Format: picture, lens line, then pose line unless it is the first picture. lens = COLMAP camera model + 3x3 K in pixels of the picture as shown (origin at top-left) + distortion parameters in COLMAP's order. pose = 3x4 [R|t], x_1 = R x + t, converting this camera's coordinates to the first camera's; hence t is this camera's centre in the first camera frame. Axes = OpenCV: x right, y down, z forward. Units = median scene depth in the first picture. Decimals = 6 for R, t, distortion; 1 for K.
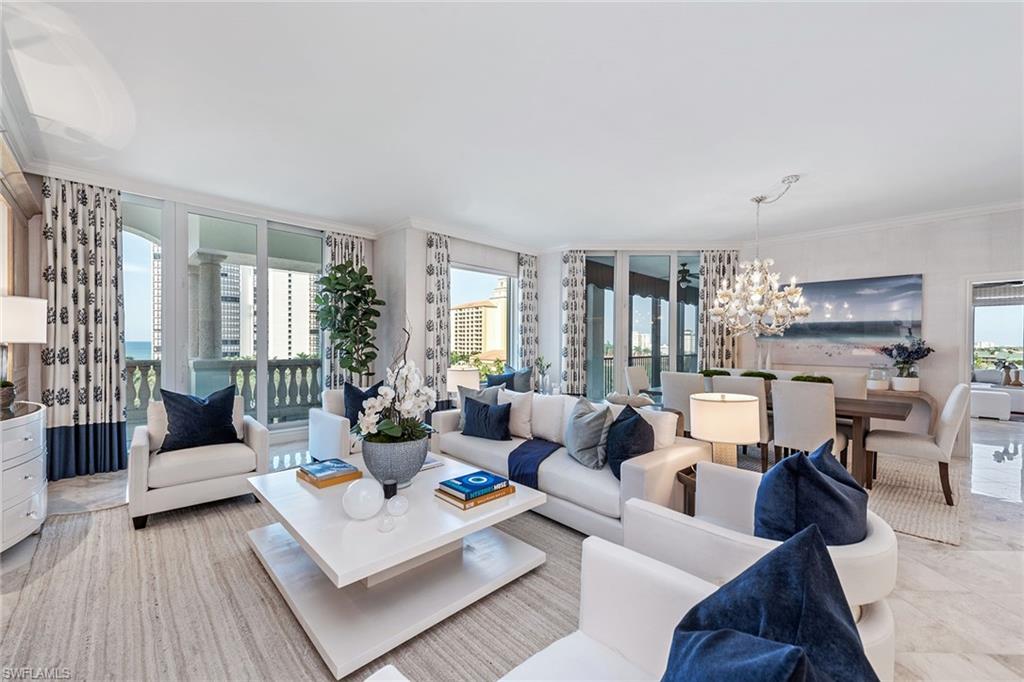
lens RADIAL K [[403.5, 0, 505.1], [0, 403.5, 345.1], [0, 0, 1]] dist [0.005612, -0.000261]
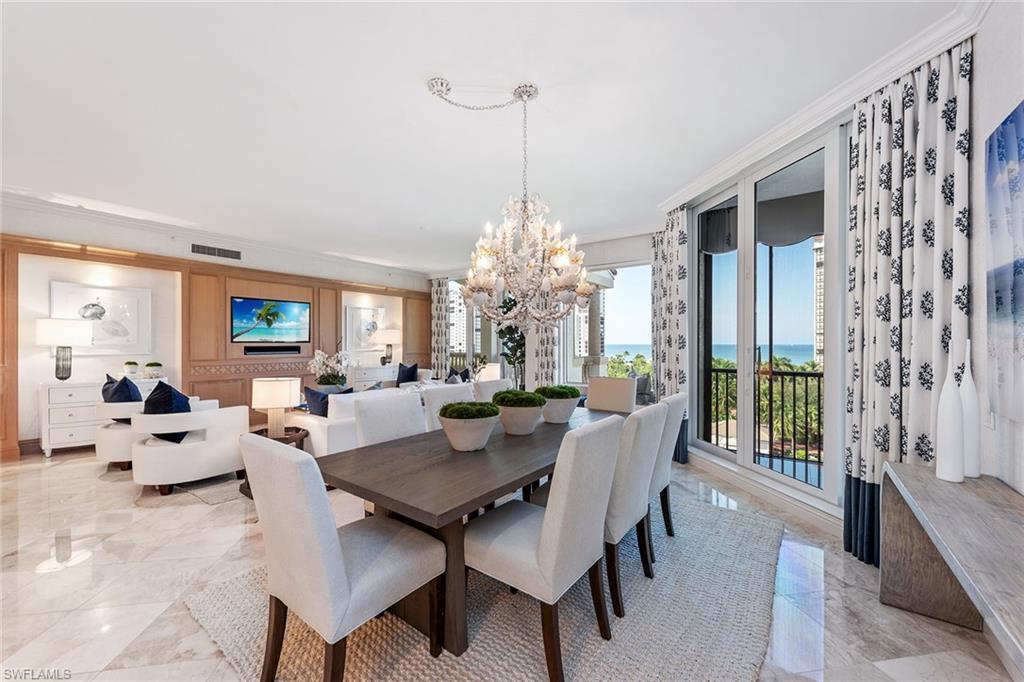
lens RADIAL K [[397.0, 0, 509.5], [0, 397.0, 343.7], [0, 0, 1]] dist [0.004288, -0.000264]
pose [[0.173065, -0.004142, -0.984902, 1.014612], [-0.005999, 0.999968, -0.005259, 0.000873], [0.984892, 0.006819, 0.173034, 0.757946]]
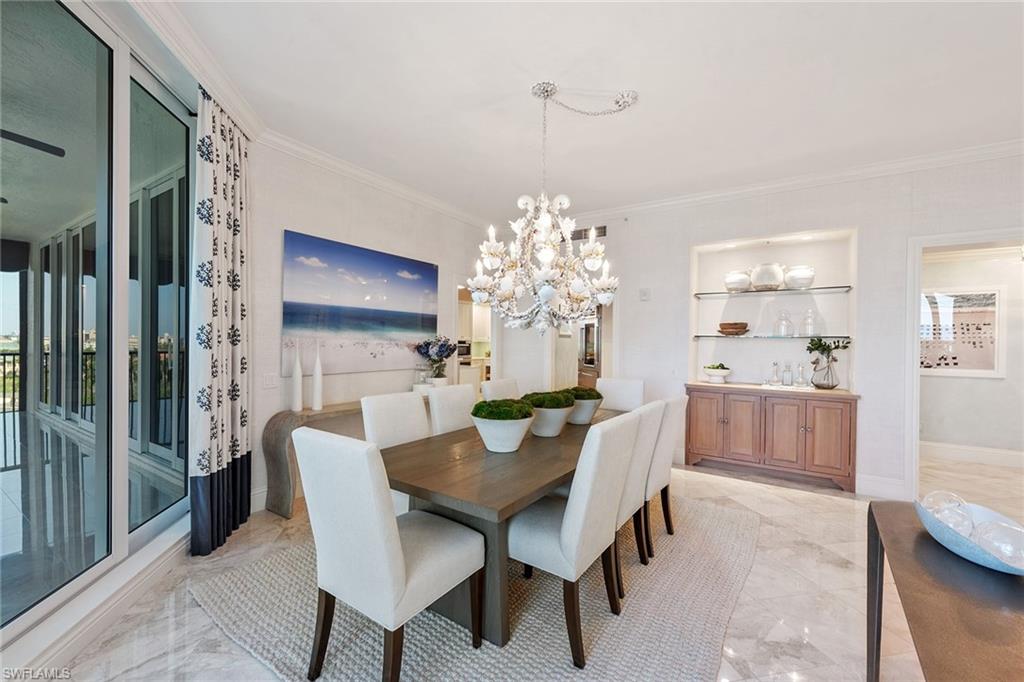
lens RADIAL K [[415.2, 0, 501.2], [0, 415.2, 341.9], [0, 0, 1]] dist [0.001165, 0.000102]
pose [[-0.206448, -0.010049, 0.978406, 0.055740], [-0.005711, 0.999943, 0.009065, -0.008080], [-0.978441, -0.003716, -0.206493, 1.013783]]
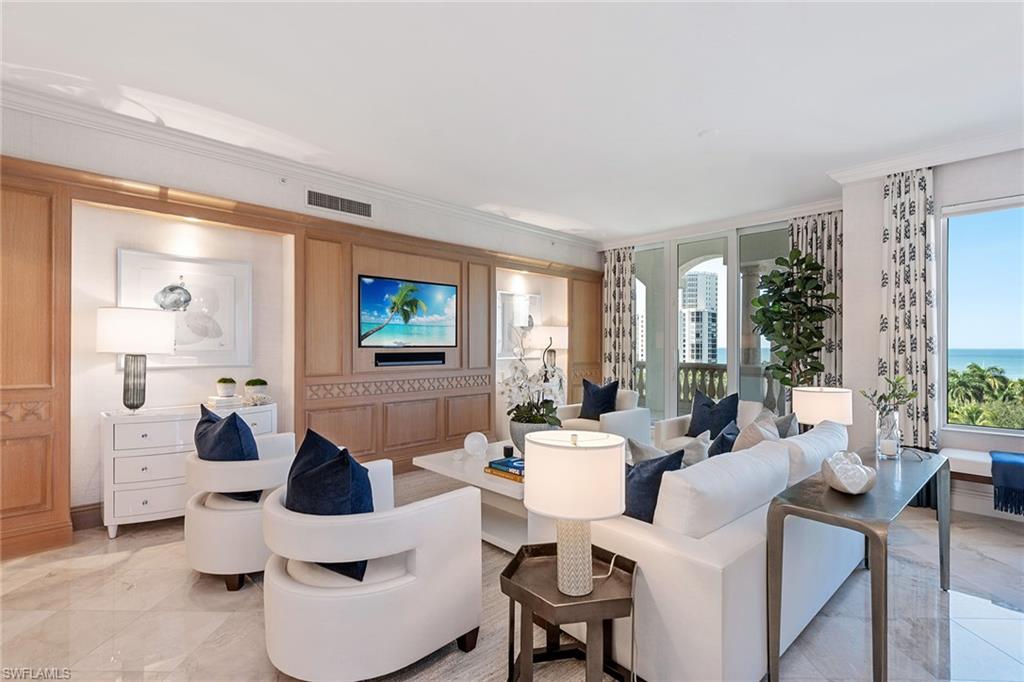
lens RADIAL K [[475.4, 0, 507.9], [0, 475.4, 345.3], [0, 0, 1]] dist [0.007740, -0.000002]
pose [[0.000512, -0.007462, -0.999972, 0.604820], [-0.007810, 0.999942, -0.007466, -0.002773], [0.999969, 0.007813, 0.000453, 0.430307]]
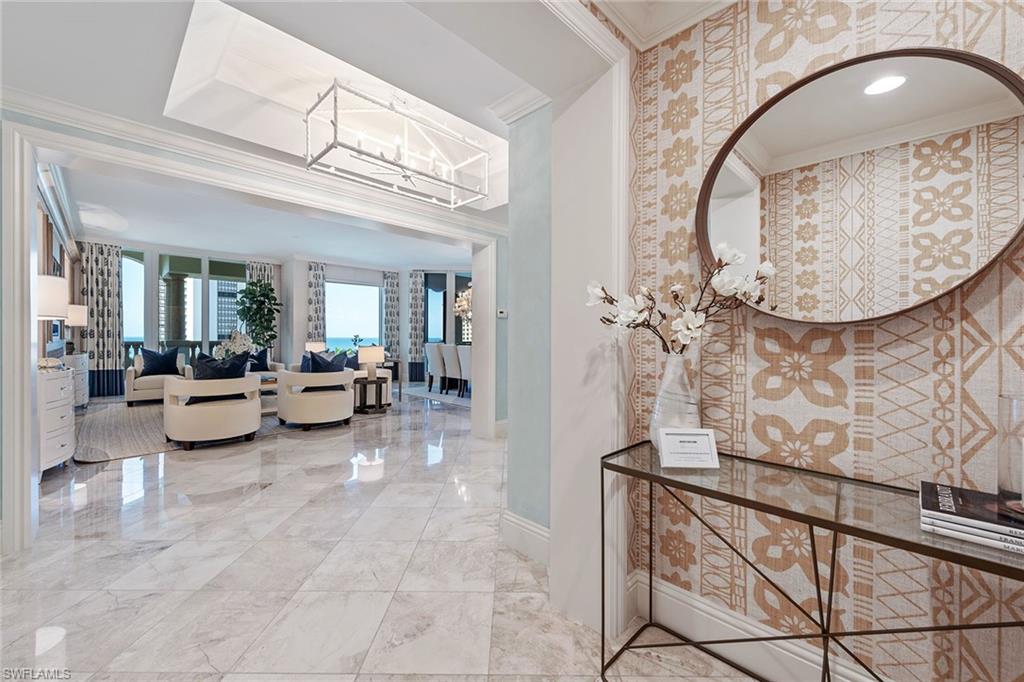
lens RADIAL K [[402.7, 0, 508.8], [0, 402.7, 339.6], [0, 0, 1]] dist [0.003864, -0.000252]
pose [[0.999967, -0.003356, 0.007446, 0.649018], [0.003382, 0.999988, -0.003423, 0.049709], [-0.007434, 0.003448, 0.999966, -0.688853]]
